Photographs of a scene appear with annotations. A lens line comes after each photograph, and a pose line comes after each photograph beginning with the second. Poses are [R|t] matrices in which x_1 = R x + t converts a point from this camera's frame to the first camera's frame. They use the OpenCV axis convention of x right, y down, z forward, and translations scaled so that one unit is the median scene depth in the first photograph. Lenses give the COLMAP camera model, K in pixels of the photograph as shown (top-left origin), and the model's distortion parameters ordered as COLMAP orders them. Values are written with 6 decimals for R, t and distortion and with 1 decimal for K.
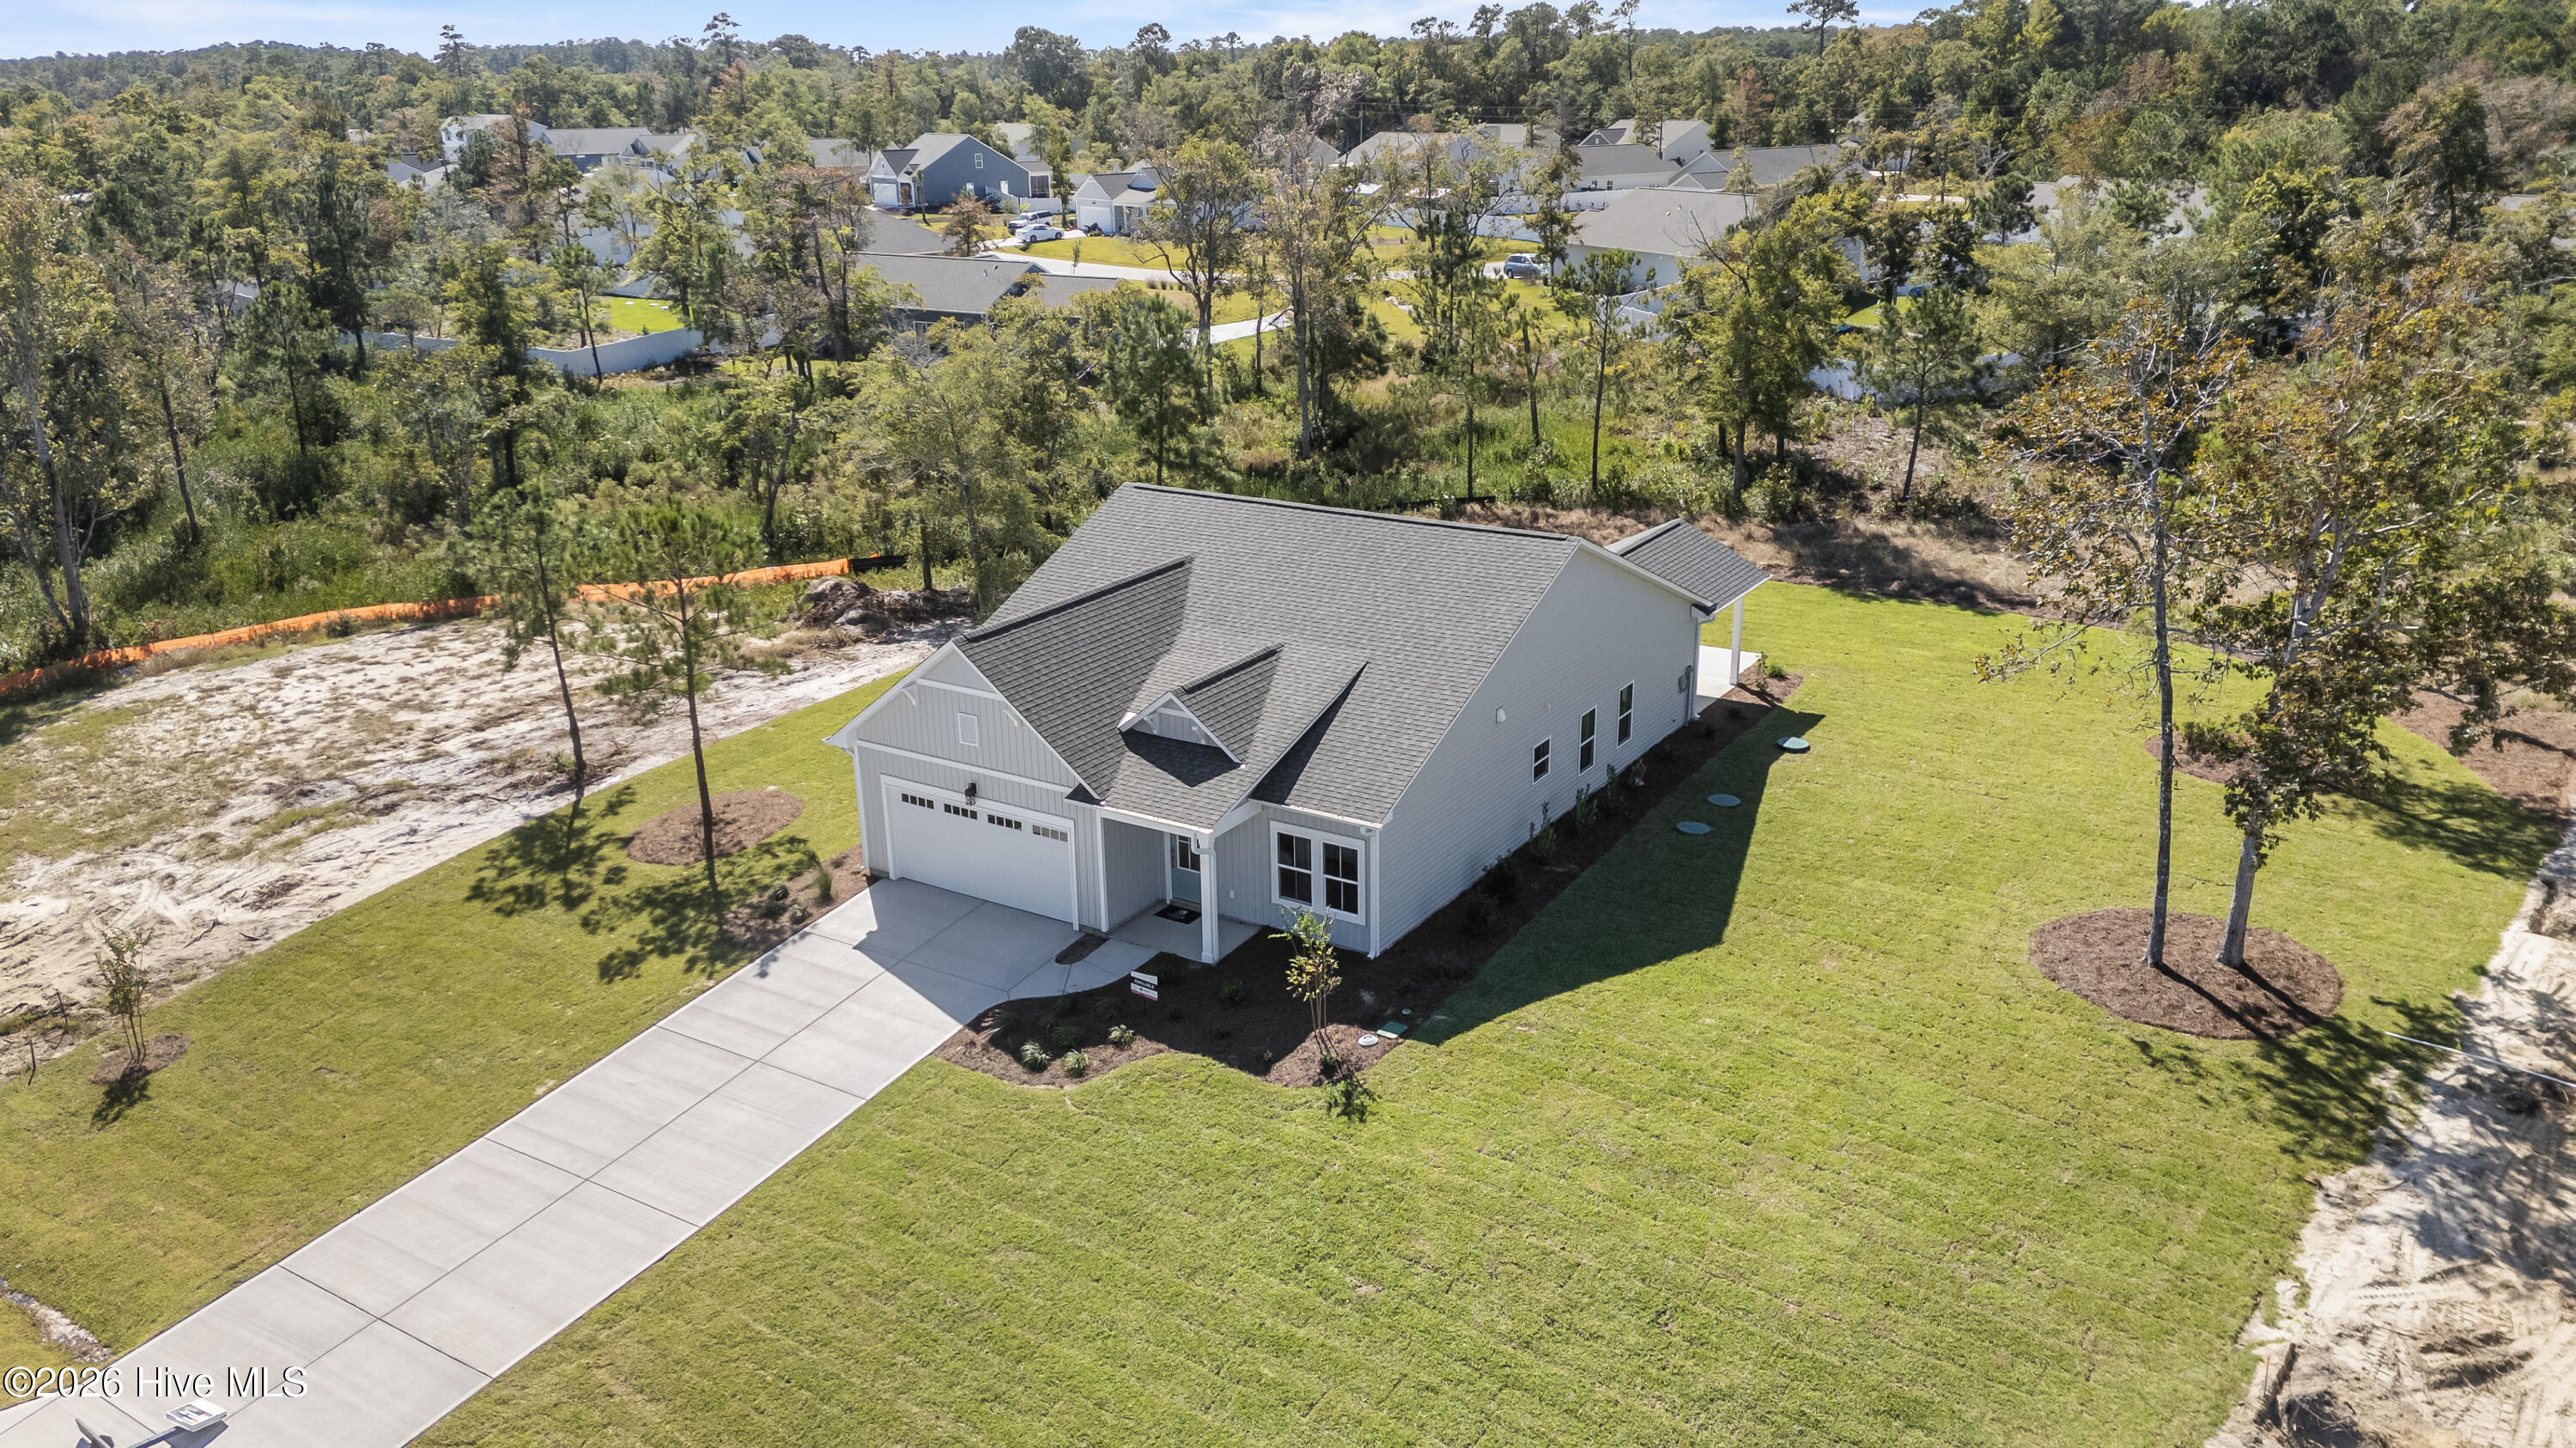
lens RADIAL K [[1888.9, 0, 1285.1], [0, 1888.9, 728.0], [0, 0, 1]] dist [0.070286, -0.068984]
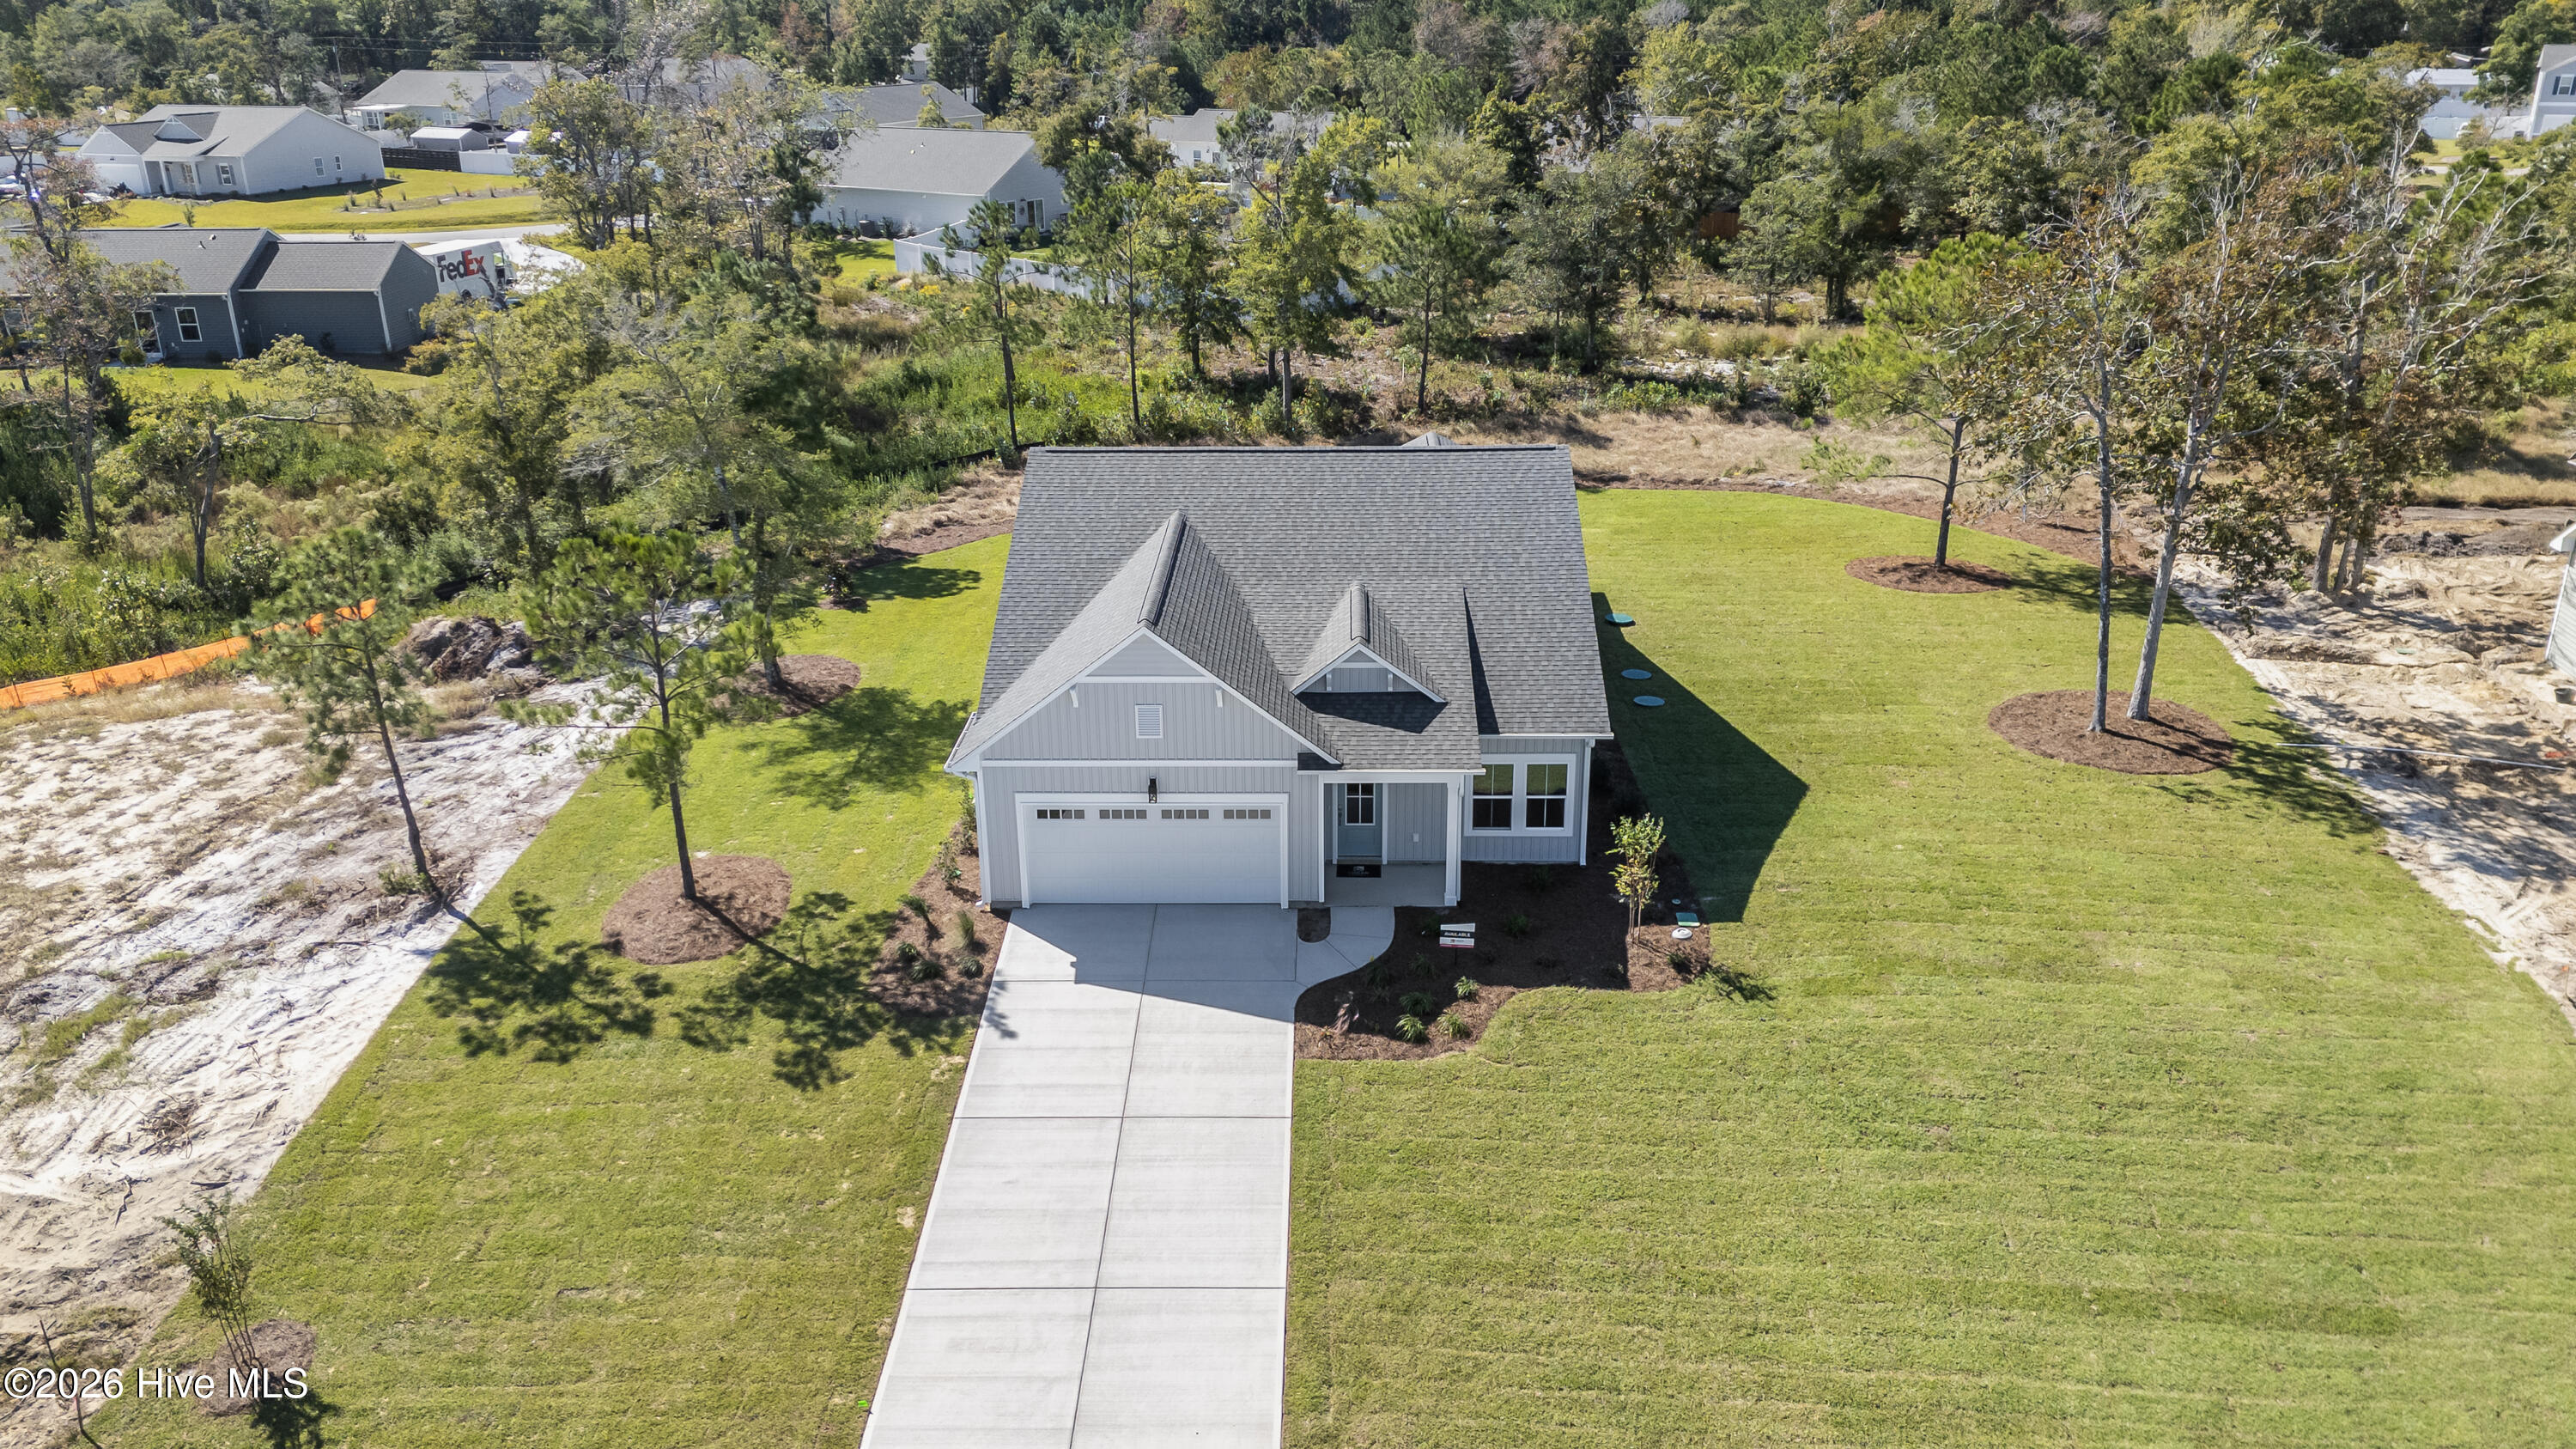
lens RADIAL K [[1889.0, 0, 1285.1], [0, 1889.0, 728.5], [0, 0, 1]] dist [0.070286, -0.068984]
pose [[0.855814, -0.180411, 0.484803, -0.508120], [0.166444, 0.983409, 0.072138, -0.046678], [-0.489774, 0.018956, 0.871643, 0.153570]]
